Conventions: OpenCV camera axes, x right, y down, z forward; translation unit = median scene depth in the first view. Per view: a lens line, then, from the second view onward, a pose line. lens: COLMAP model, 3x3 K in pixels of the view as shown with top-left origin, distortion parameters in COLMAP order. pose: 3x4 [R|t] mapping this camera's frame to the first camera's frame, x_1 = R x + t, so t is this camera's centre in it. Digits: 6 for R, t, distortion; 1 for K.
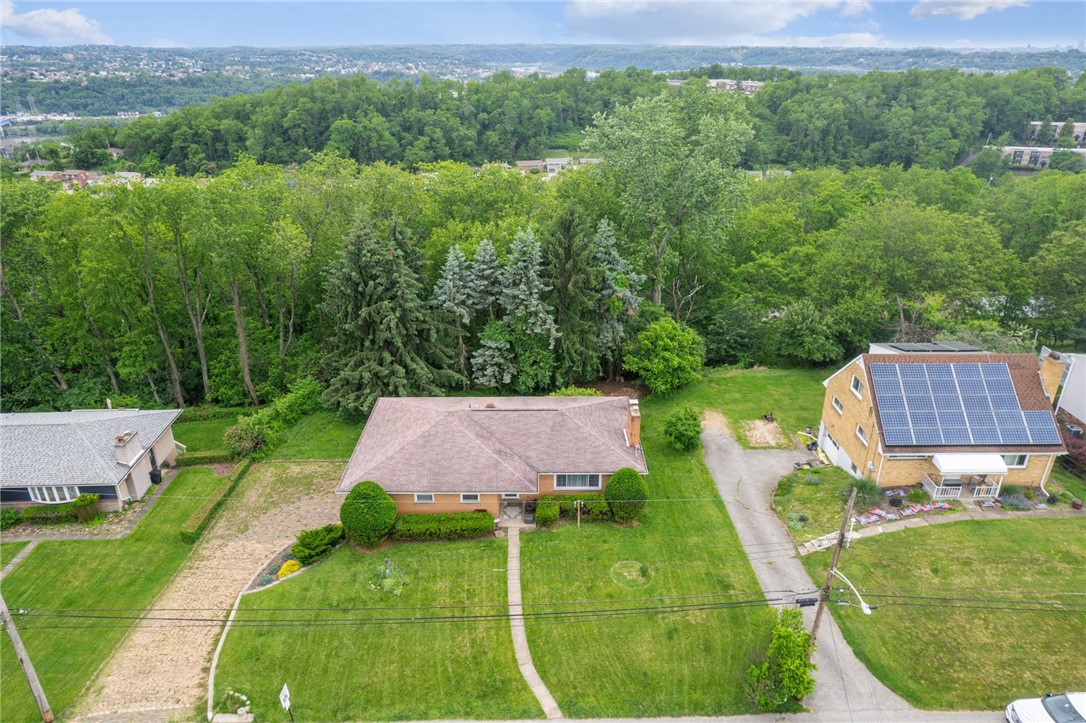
lens RADIAL K [[721.3, 0, 543.4], [0, 721.3, 358.1], [0, 0, 1]] dist [-0.086384, 0.081689]
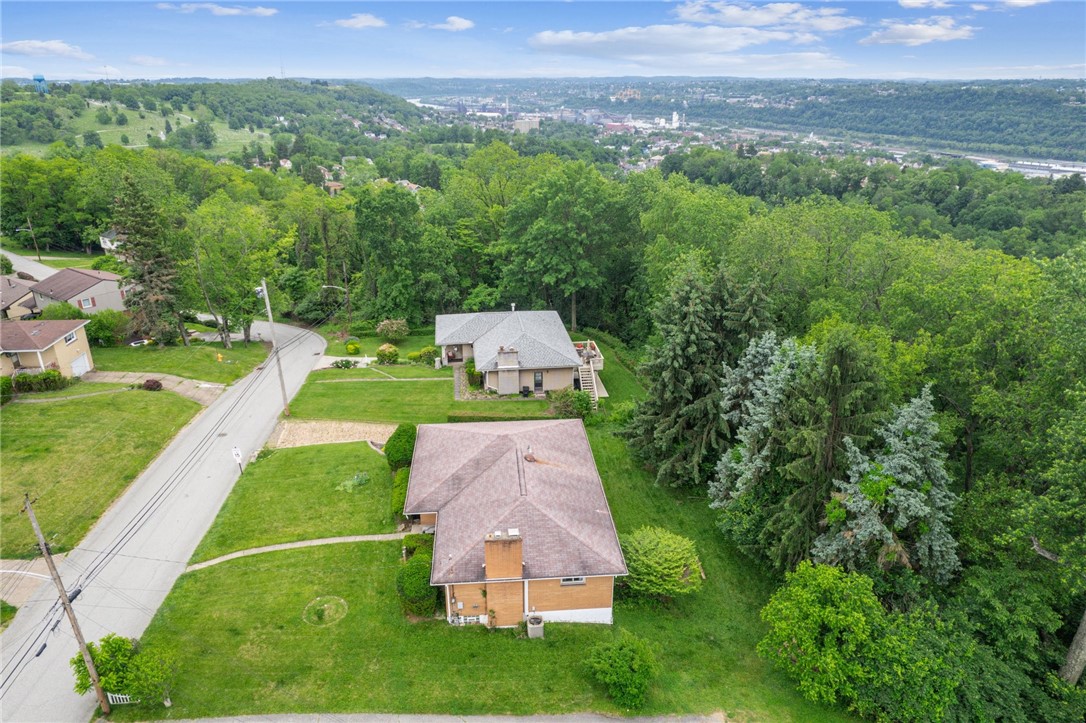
lens RADIAL K [[721.3, 0, 543.4], [0, 721.3, 358.1], [0, 0, 1]] dist [-0.086384, 0.081689]
pose [[0.080381, 0.365244, -0.927435, 0.547599], [-0.399425, 0.864277, 0.305753, -0.248969], [0.913235, 0.345864, 0.215359, 0.549721]]
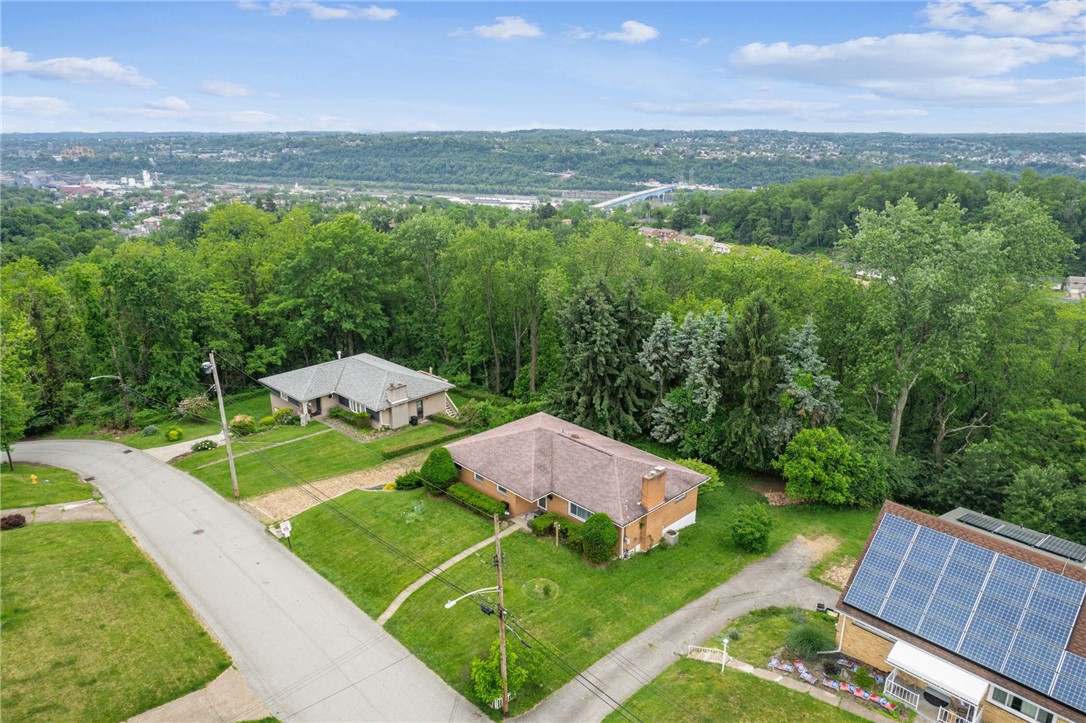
lens RADIAL K [[721.3, 0, 543.4], [0, 721.3, 358.1], [0, 0, 1]] dist [-0.086384, 0.081689]
pose [[0.691602, 0.220240, -0.687882, 0.488705], [-0.292861, 0.956084, 0.011666, -0.040264], [0.660242, 0.193385, 0.725729, 0.054565]]
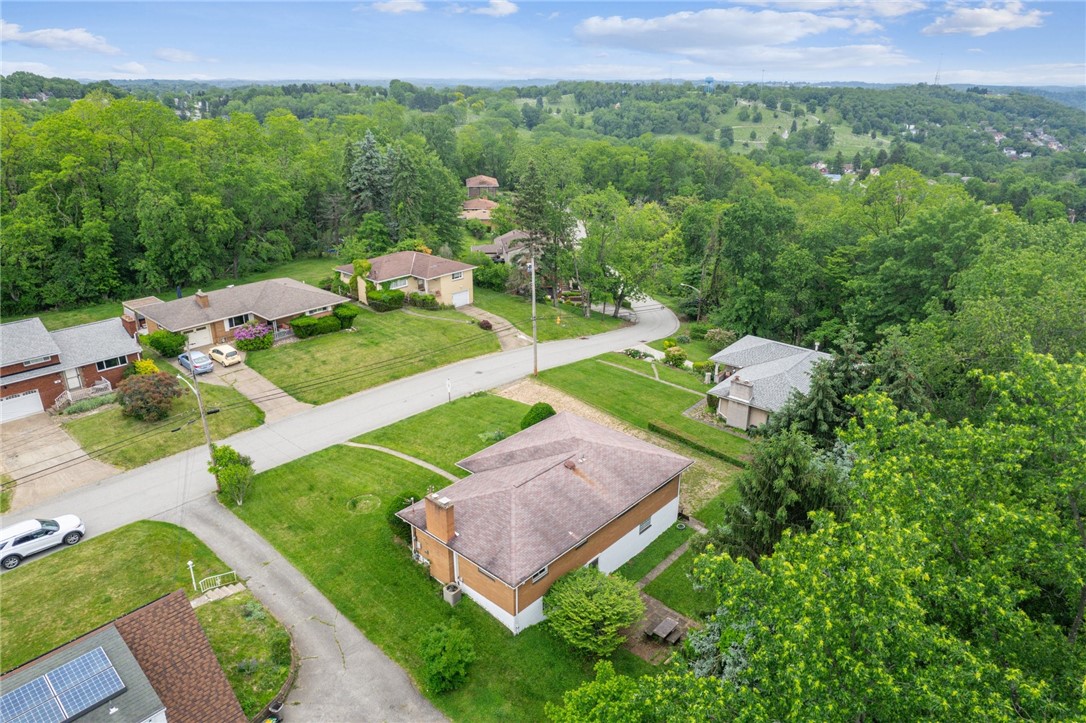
lens RADIAL K [[721.3, 0, 543.4], [0, 721.3, 358.1], [0, 0, 1]] dist [-0.086384, 0.081689]
pose [[-0.674886, 0.264635, -0.688837, 0.420481], [-0.301867, 0.752794, 0.584960, -0.433461], [0.673353, 0.602719, -0.428165, 0.938861]]
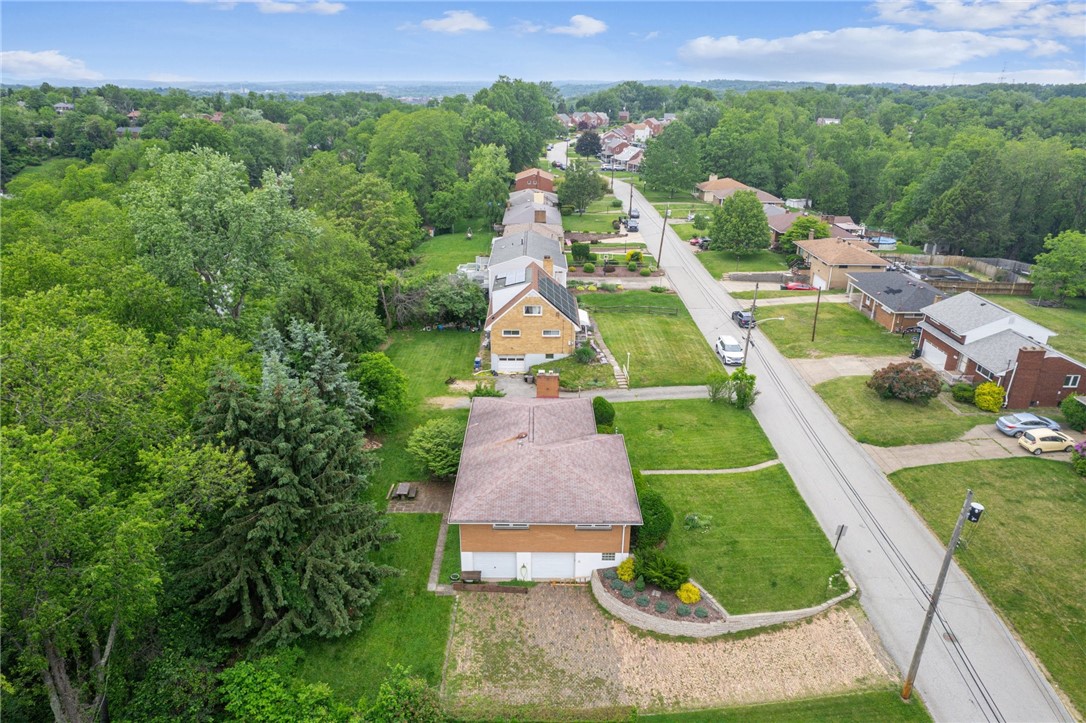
lens RADIAL K [[697.9, 0, 537.8], [0, 697.9, 343.1], [0, 0, 1]] dist [-0.082906, 0.068708]
pose [[0.004923, -0.354011, 0.935228, -0.727452], [0.394762, 0.859969, 0.323445, -0.277284], [-0.918770, 0.367601, 0.143984, 0.556163]]
